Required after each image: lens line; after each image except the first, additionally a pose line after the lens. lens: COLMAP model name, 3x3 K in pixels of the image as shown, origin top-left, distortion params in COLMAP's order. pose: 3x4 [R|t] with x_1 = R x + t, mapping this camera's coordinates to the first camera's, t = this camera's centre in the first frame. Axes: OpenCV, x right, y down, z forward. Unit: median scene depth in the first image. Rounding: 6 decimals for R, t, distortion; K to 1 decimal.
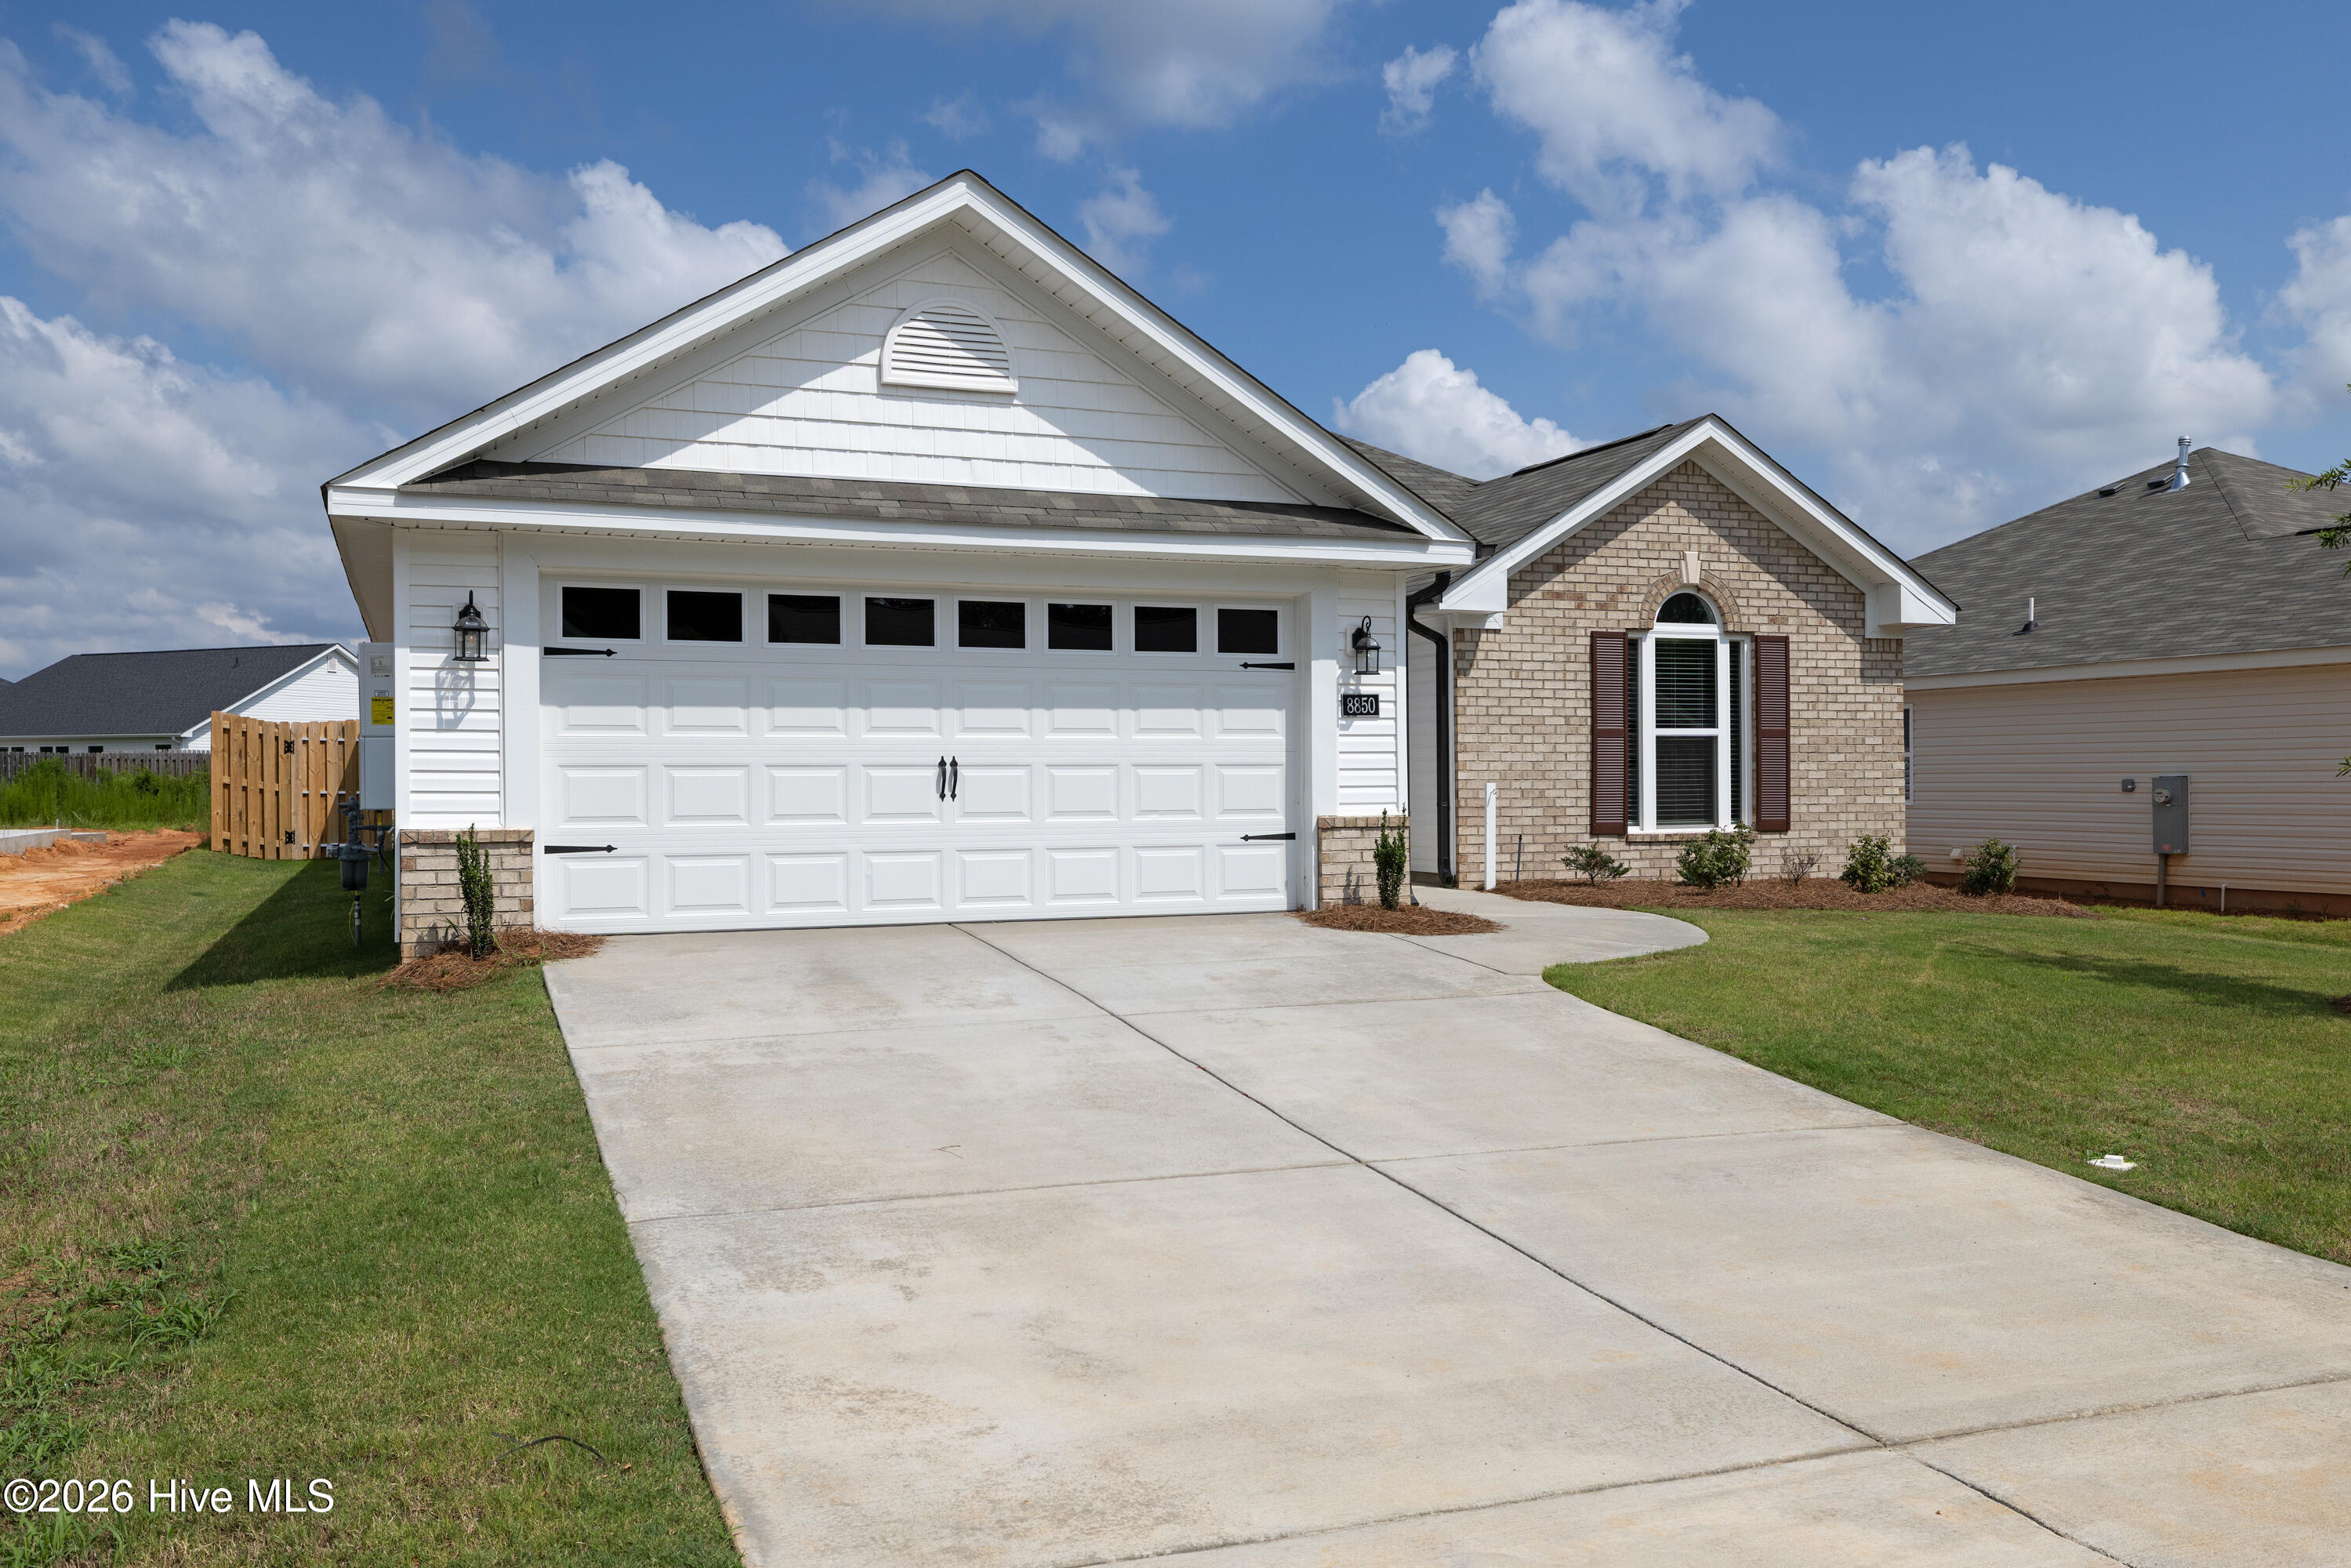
lens RADIAL K [[1890.0, 0, 1163.8], [0, 1890.0, 804.1], [0, 0, 1]] dist [0.015095, -0.039156]
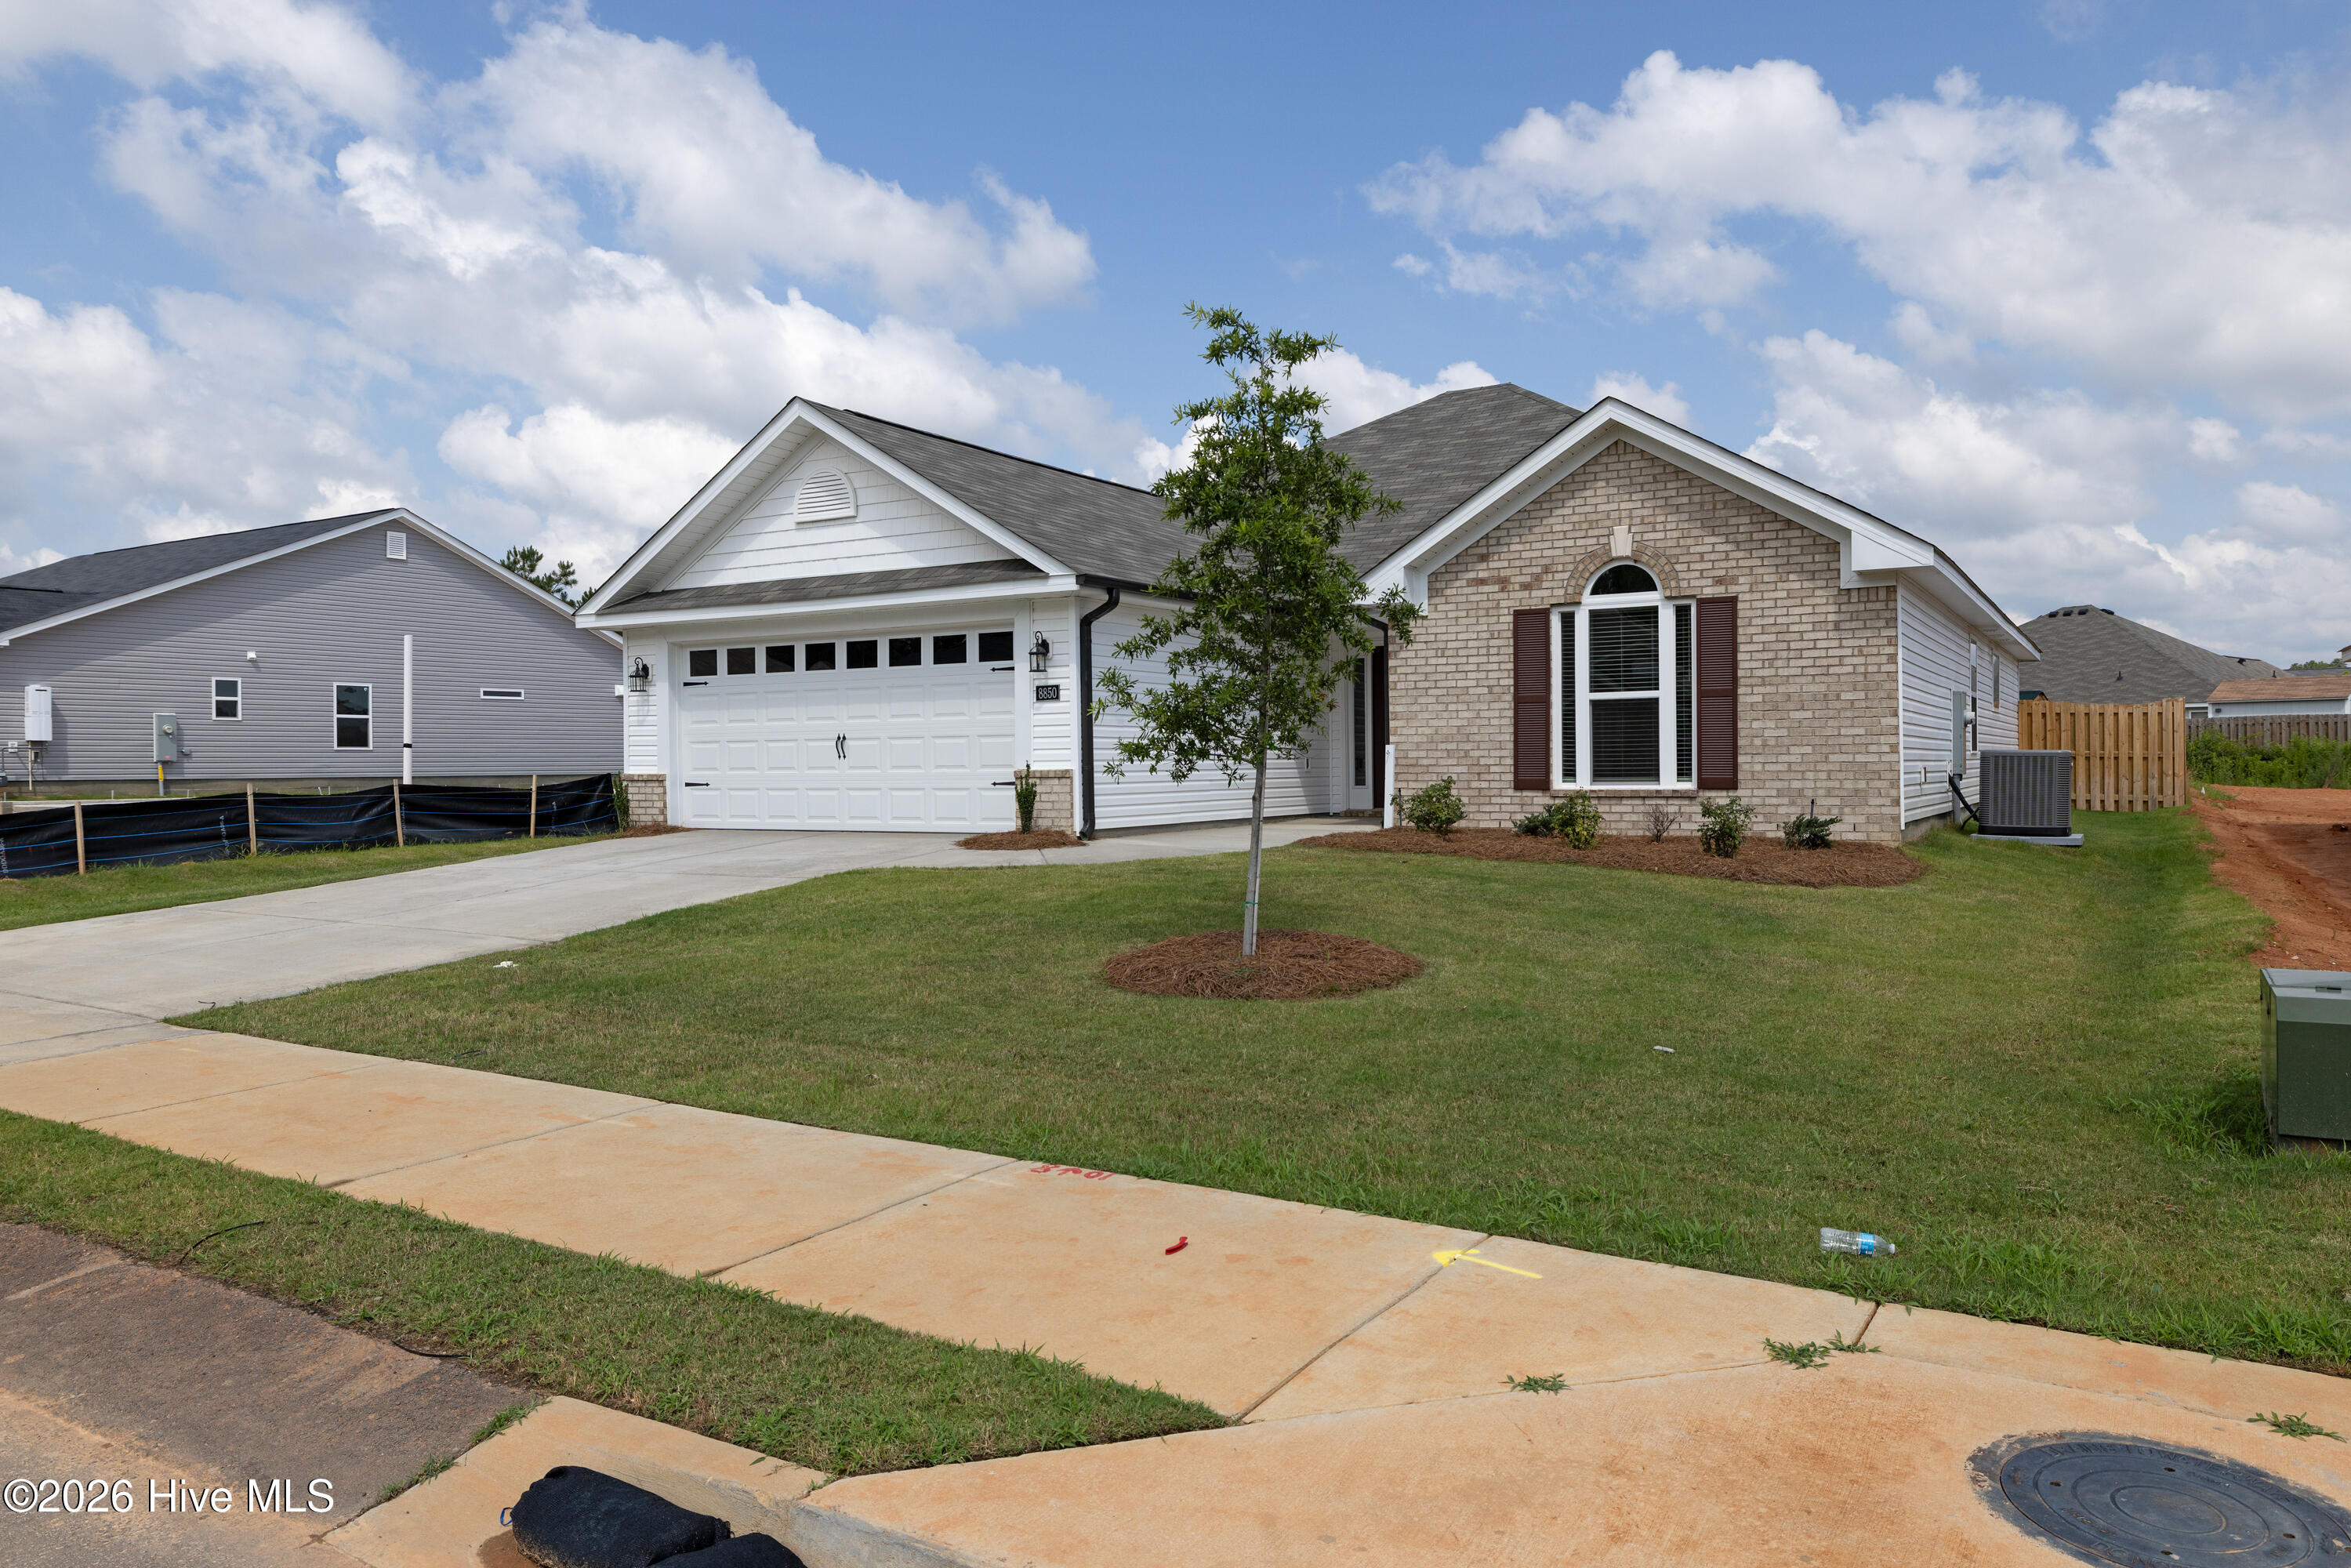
lens RADIAL K [[1573.5, 0, 1177.3], [0, 1573.5, 791.2], [0, 0, 1]] dist [0.021810, 0.007909]
pose [[0.613441, 0.012306, -0.789645, 0.891870], [-0.002423, 0.999903, 0.013700, 0.005044], [0.789737, -0.006491, 0.613411, 0.273185]]
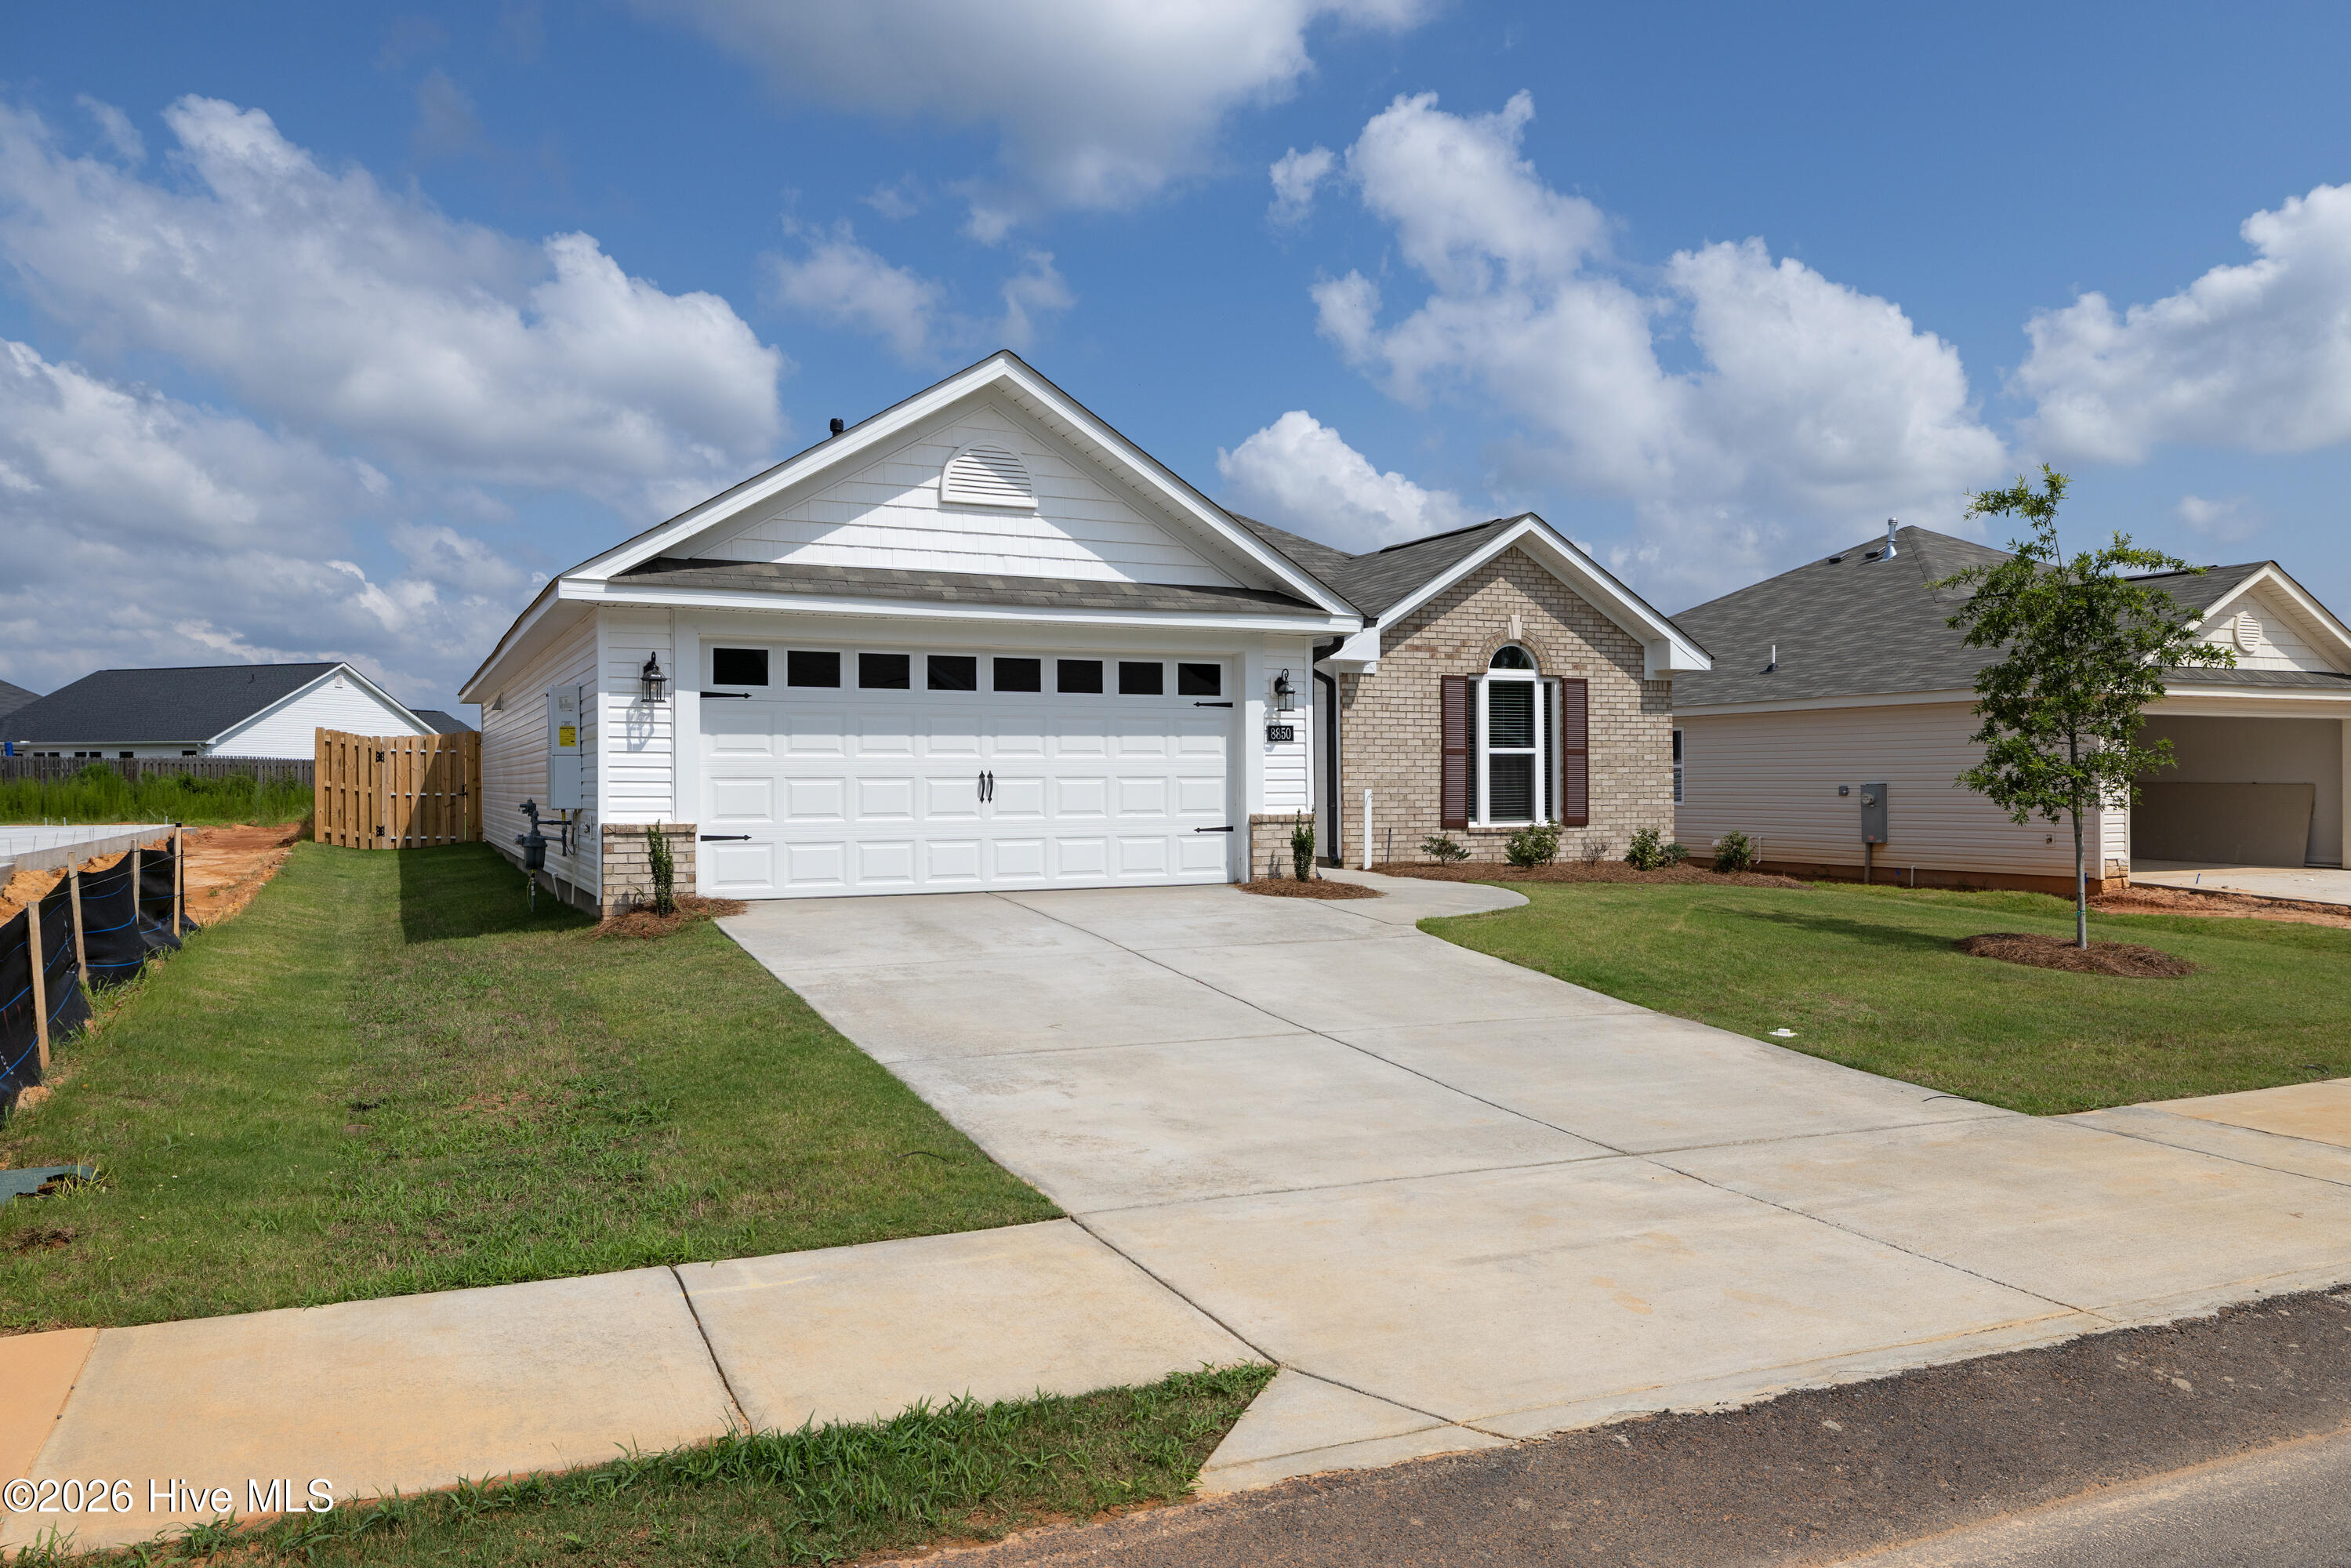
lens RADIAL K [[1664.6, 0, 1168.1], [0, 1664.6, 794.0], [0, 0, 1]] dist [0.027007, 0.021652]
pose [[0.997599, 0.001052, 0.069244, -0.049250], [-0.000693, 0.999986, -0.005203, -0.001494], [-0.069249, 0.005143, 0.997586, -0.163476]]
